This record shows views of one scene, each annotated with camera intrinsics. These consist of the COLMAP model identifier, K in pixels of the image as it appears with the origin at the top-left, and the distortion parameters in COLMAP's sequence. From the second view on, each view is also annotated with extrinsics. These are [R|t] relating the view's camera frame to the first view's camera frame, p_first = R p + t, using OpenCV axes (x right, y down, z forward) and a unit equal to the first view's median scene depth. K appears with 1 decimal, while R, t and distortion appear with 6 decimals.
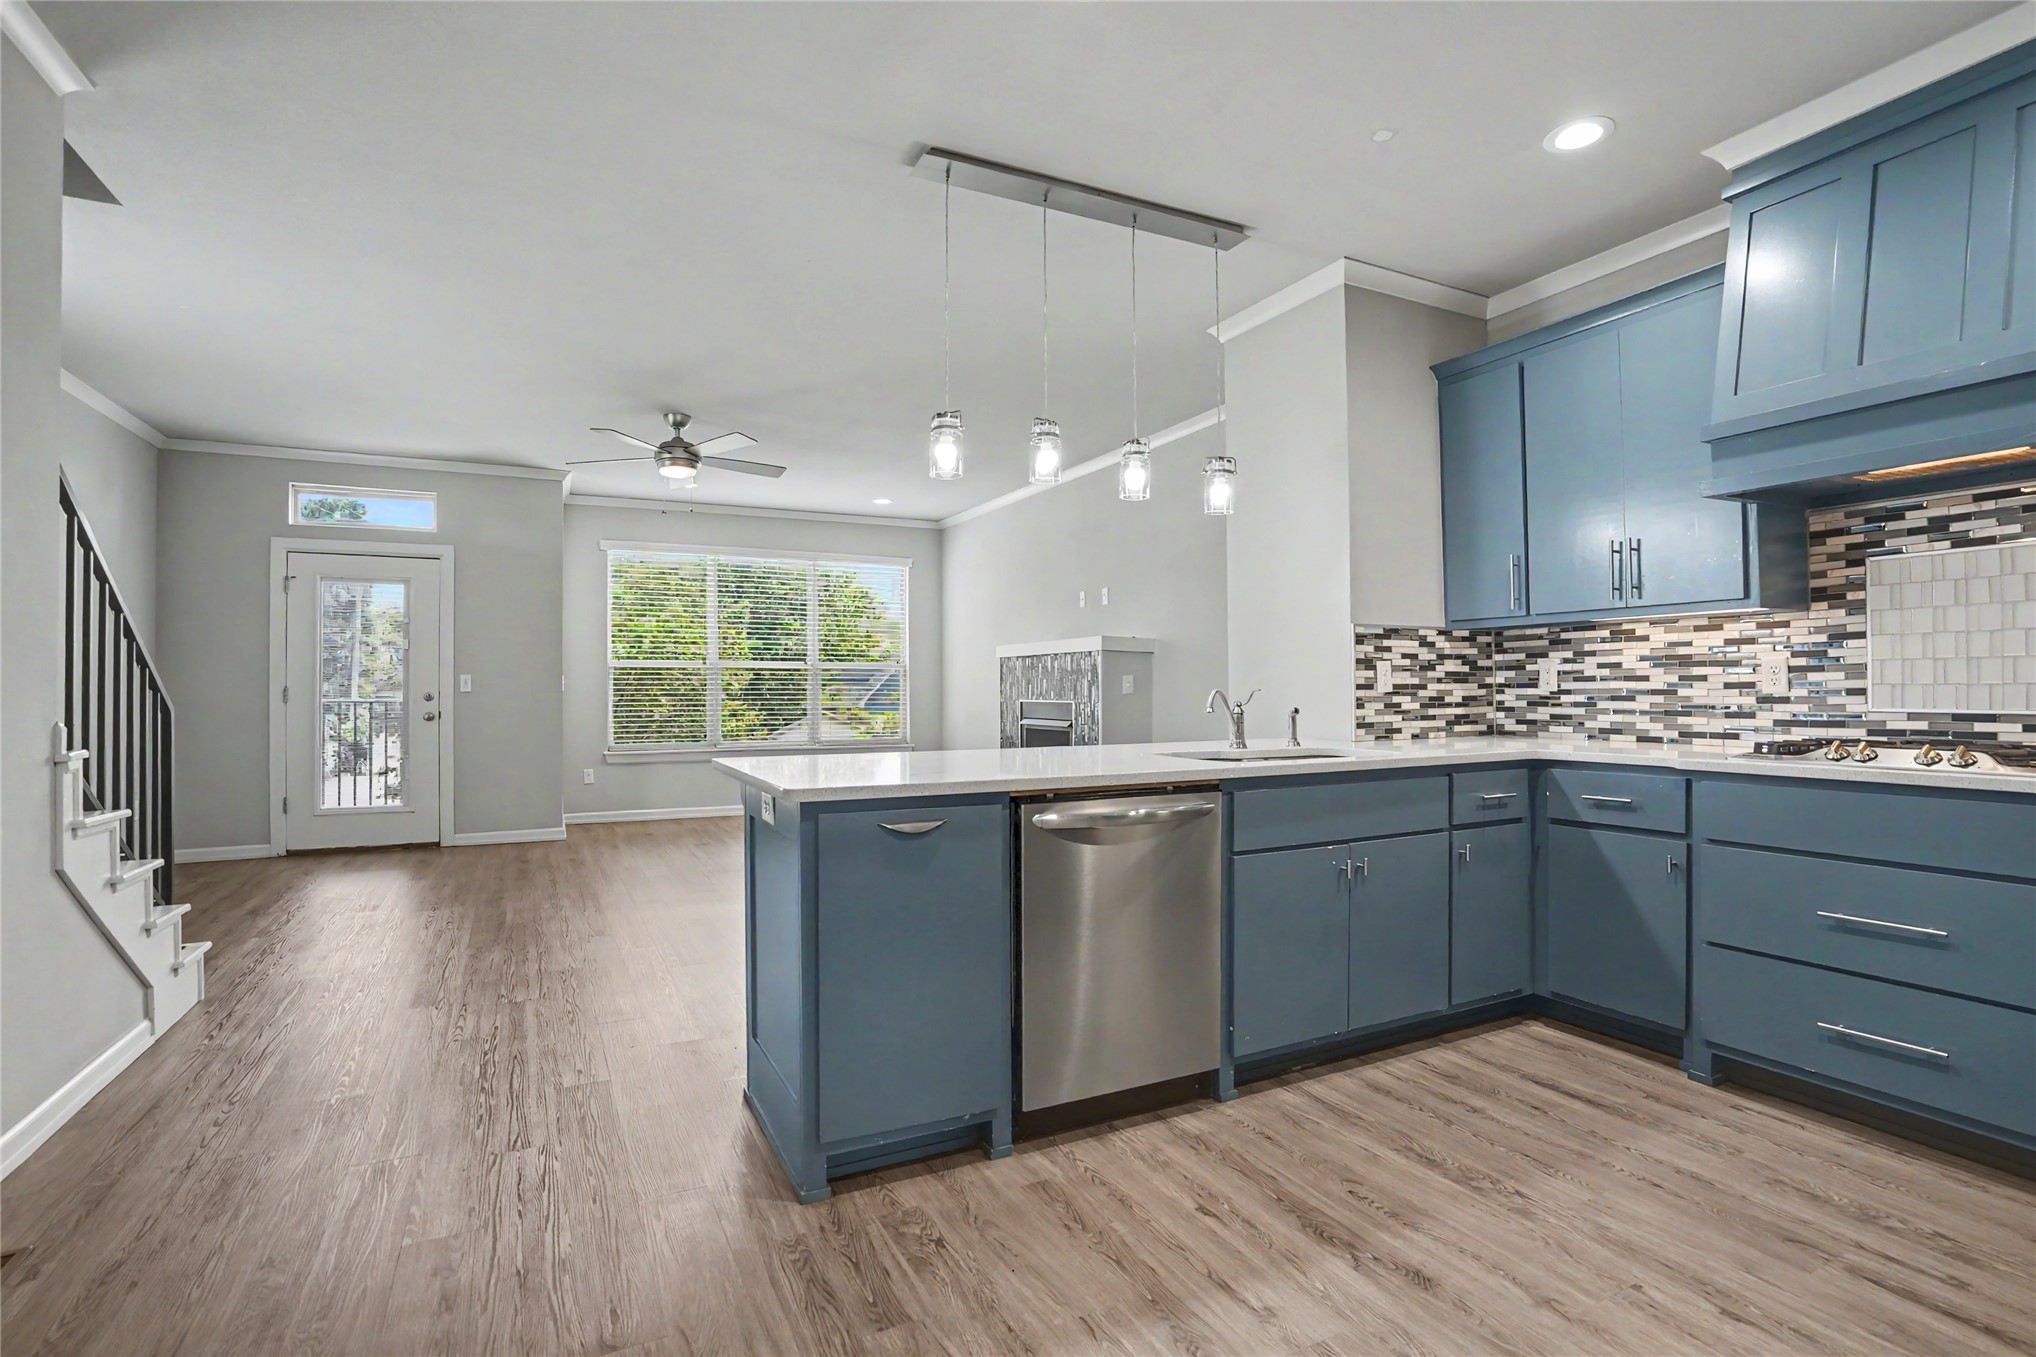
lens RADIAL K [[970.0, 0, 1014.2], [0, 970.0, 677.2], [0, 0, 1]] dist [-0.048612, 0.014957]
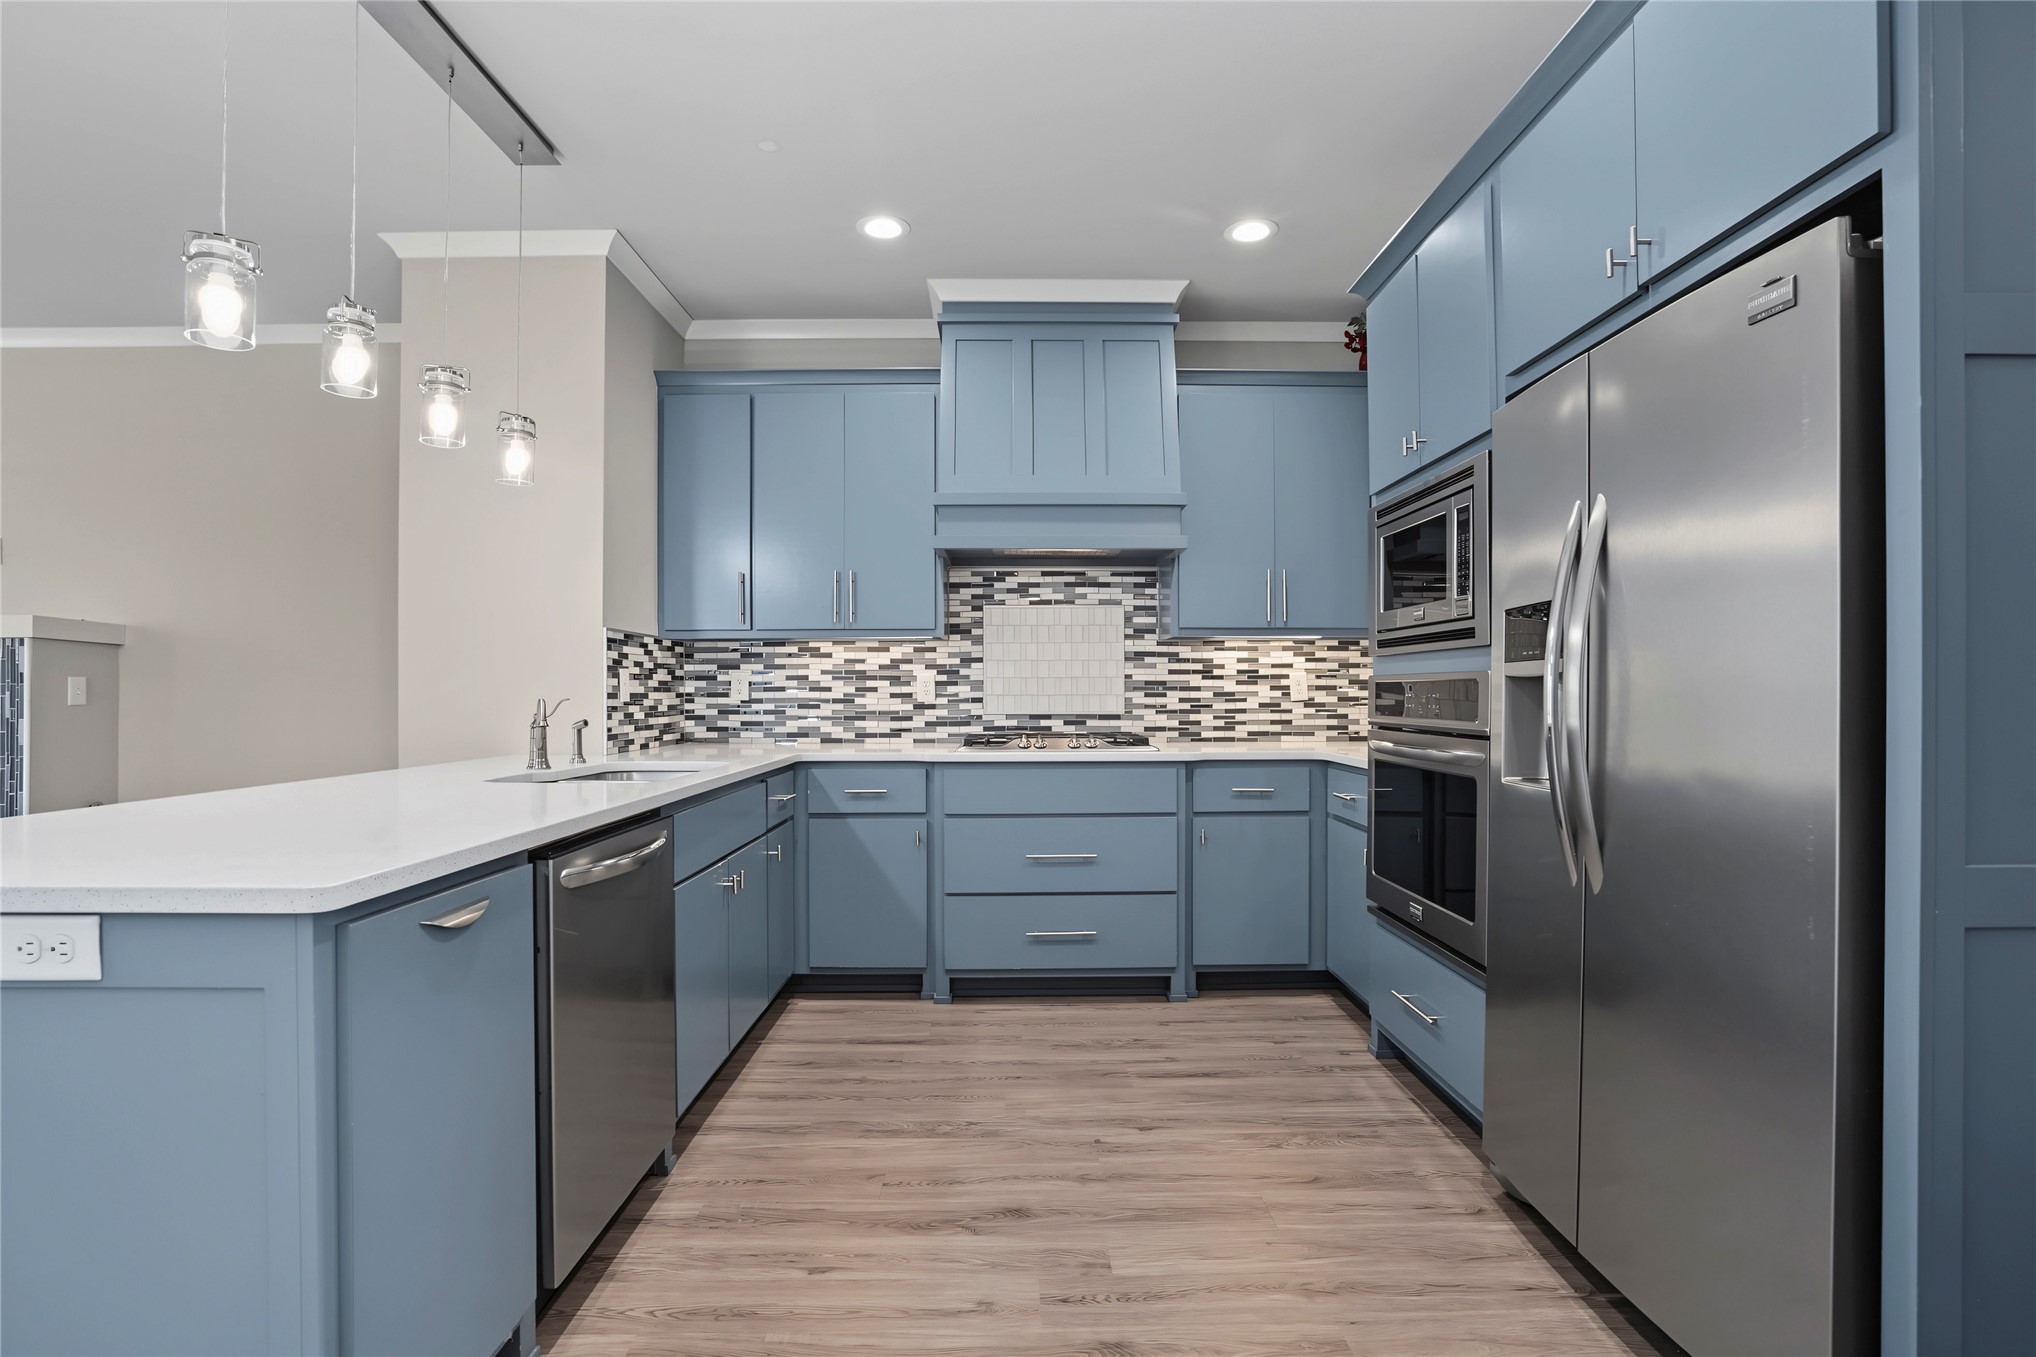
lens RADIAL K [[970.0, 0, 1022.4], [0, 970.0, 687.4], [0, 0, 1]] dist [-0.048612, 0.014957]
pose [[0.432548, 0.009229, 0.901564, -0.353252], [-0.009833, 0.999936, -0.005519, 0.003647], [-0.901557, -0.006478, 0.432611, 0.283427]]
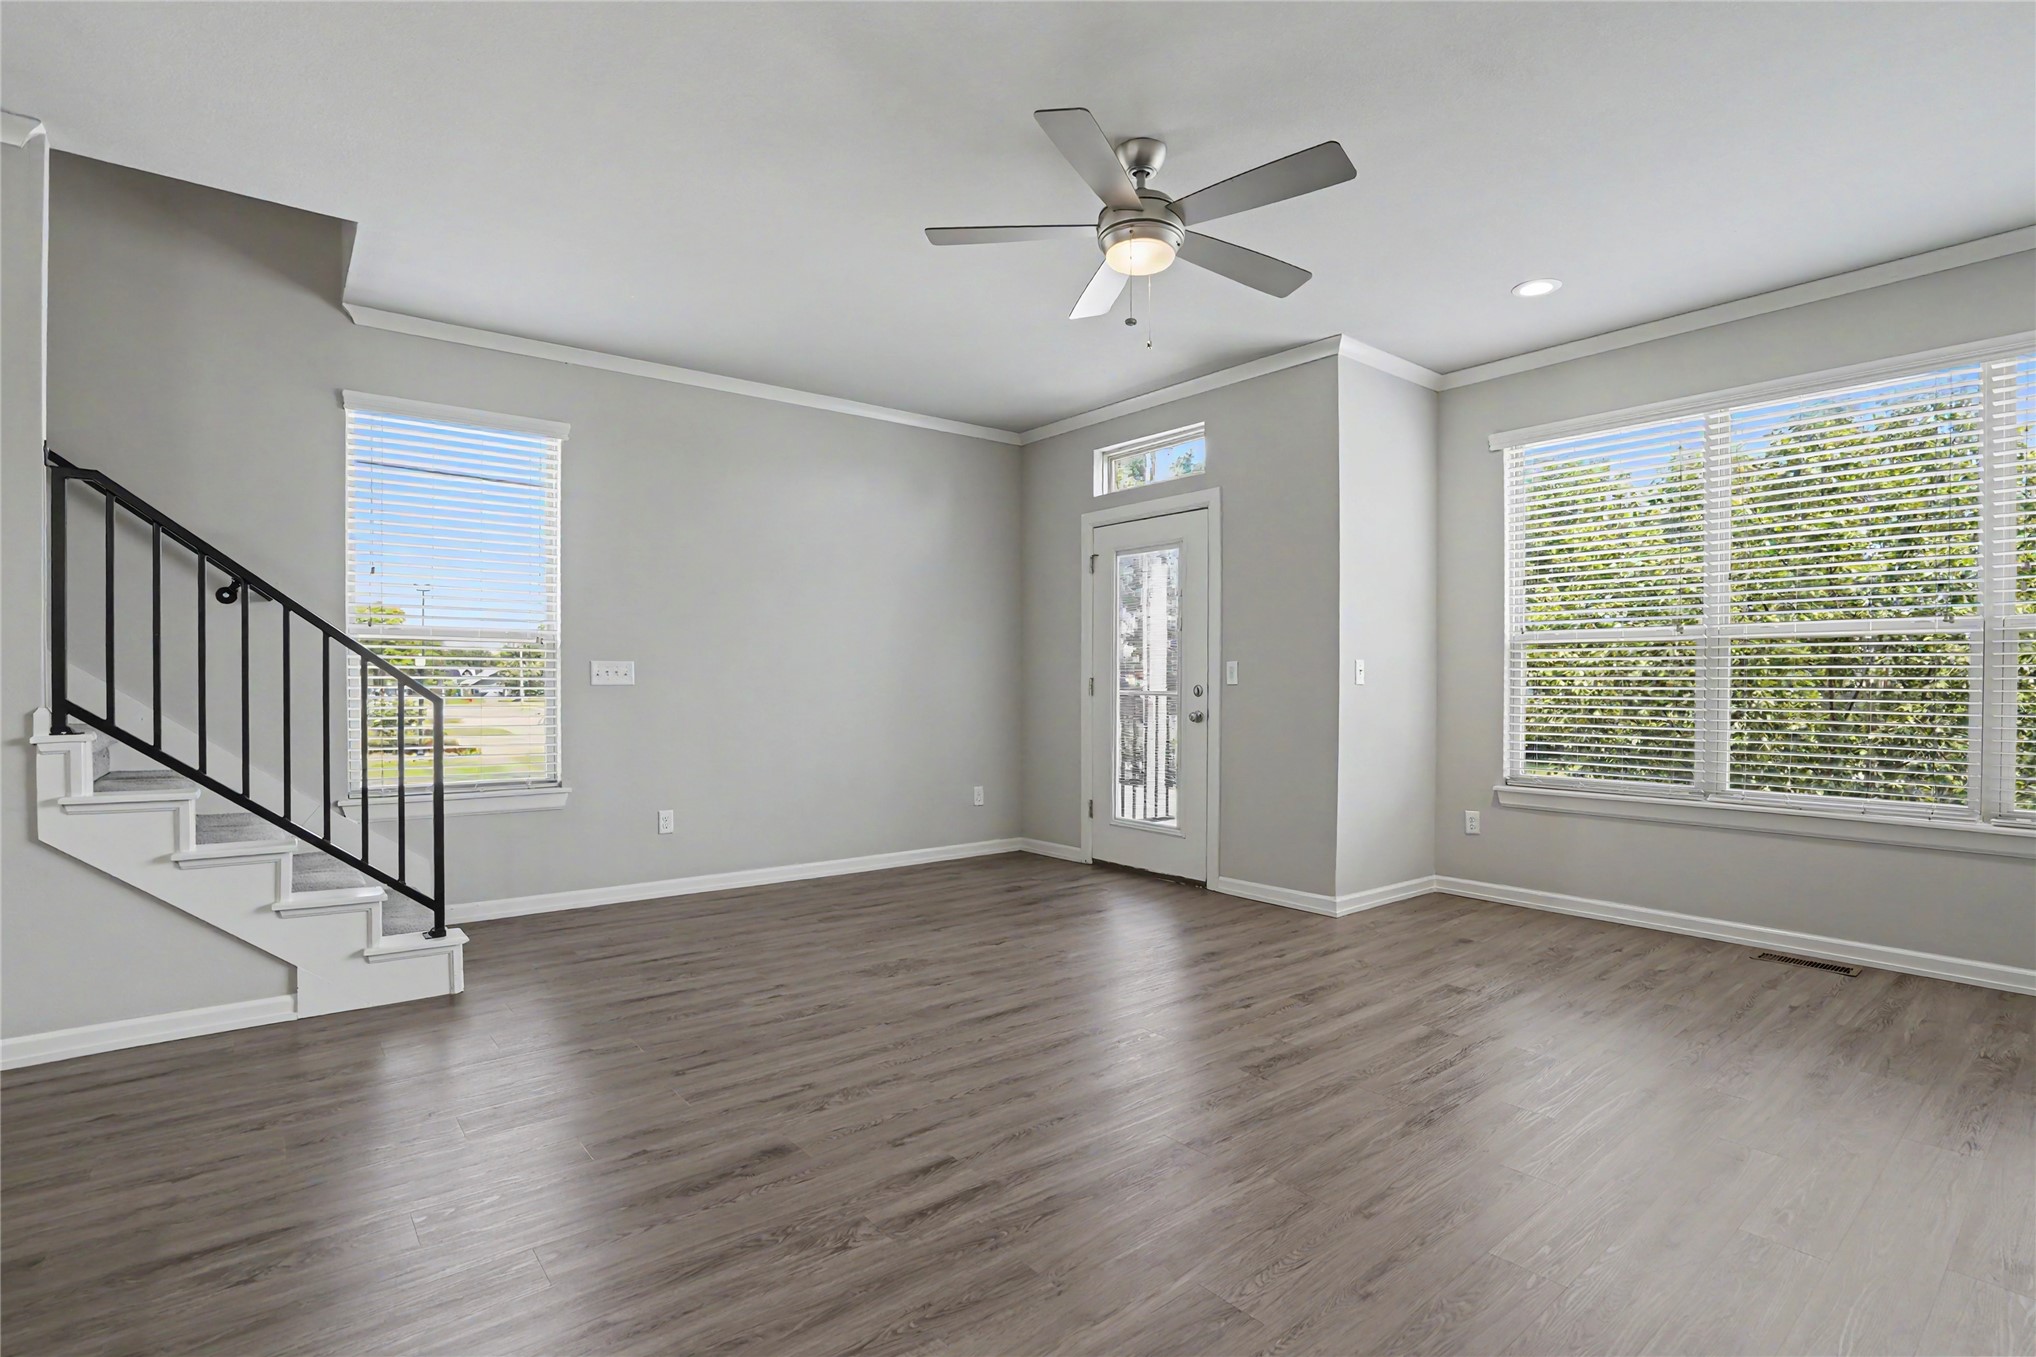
lens RADIAL K [[970.0, 0, 1018.0], [0, 970.0, 697.0], [0, 0, 1]] dist [-0.048612, 0.014957]
pose [[0.209831, 0.014841, -0.977625, 0.247354], [0.008922, 0.999814, 0.017093, 0.023639], [0.977697, -0.012309, 0.209659, 1.499426]]
